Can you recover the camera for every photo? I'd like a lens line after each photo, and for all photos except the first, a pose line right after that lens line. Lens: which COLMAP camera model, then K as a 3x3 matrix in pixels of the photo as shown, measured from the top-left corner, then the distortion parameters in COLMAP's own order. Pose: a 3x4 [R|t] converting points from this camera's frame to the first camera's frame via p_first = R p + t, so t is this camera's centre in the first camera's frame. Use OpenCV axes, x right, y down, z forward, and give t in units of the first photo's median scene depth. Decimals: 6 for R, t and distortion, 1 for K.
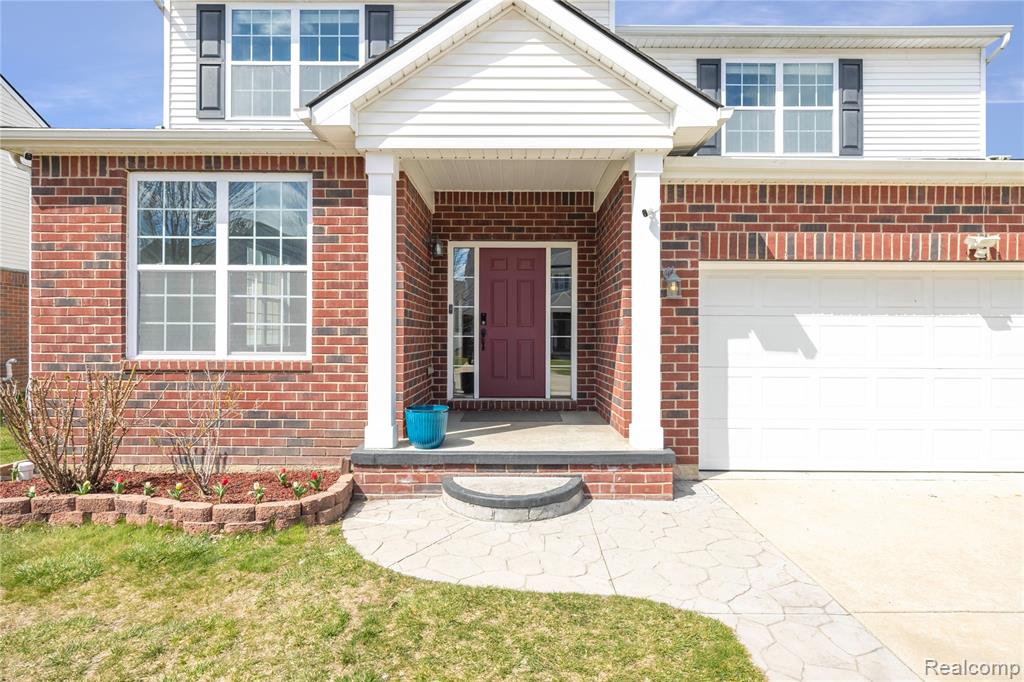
lens RADIAL K [[573.6, 0, 503.2], [0, 573.6, 334.0], [0, 0, 1]] dist [0.002781, -0.001470]
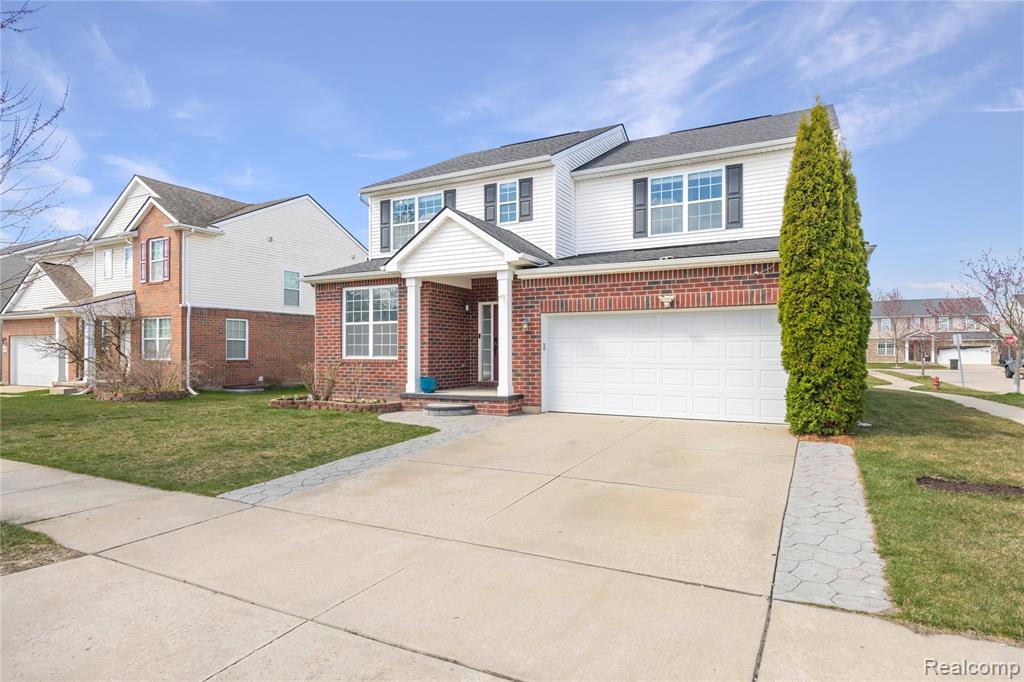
lens RADIAL K [[573.6, 0, 503.7], [0, 573.6, 347.4], [0, 0, 1]] dist [0.002781, -0.001470]
pose [[0.885513, -0.010029, -0.464506, 1.230687], [0.006326, 0.999935, -0.009531, 0.021850], [0.464571, 0.005501, 0.885519, -0.994619]]
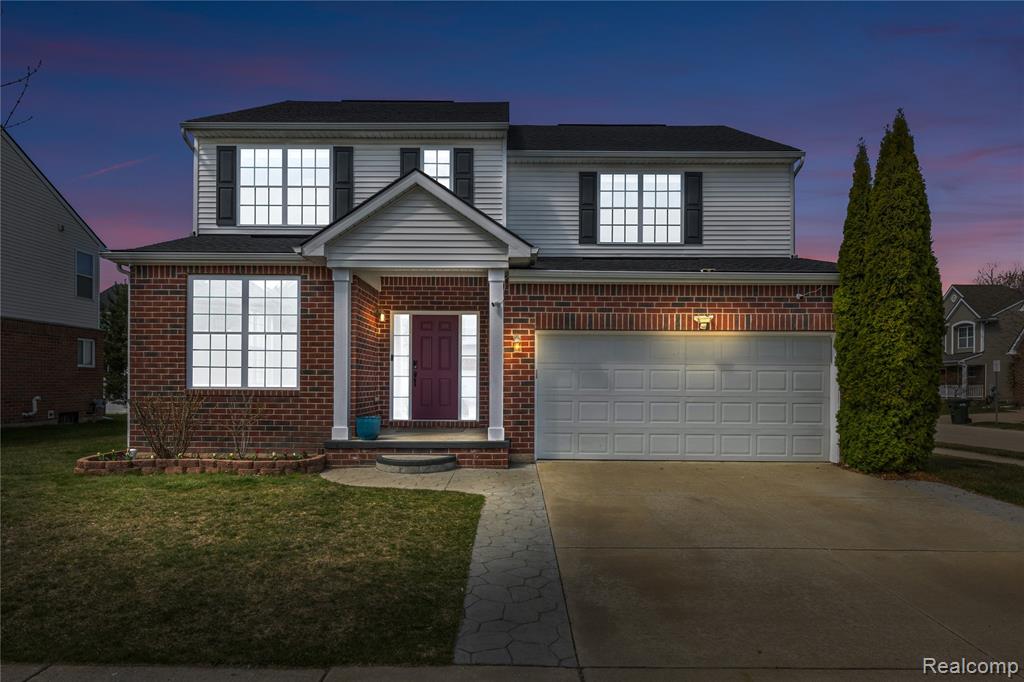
lens RADIAL K [[674.8, 0, 495.9], [0, 674.8, 377.6], [0, 0, 1]] dist [0.004491, 0.000593]
pose [[0.999997, 0.002320, -0.000949, 0.230829], [-0.002322, 0.999994, -0.002731, 0.014848], [0.000943, 0.002733, 0.999996, -0.937592]]
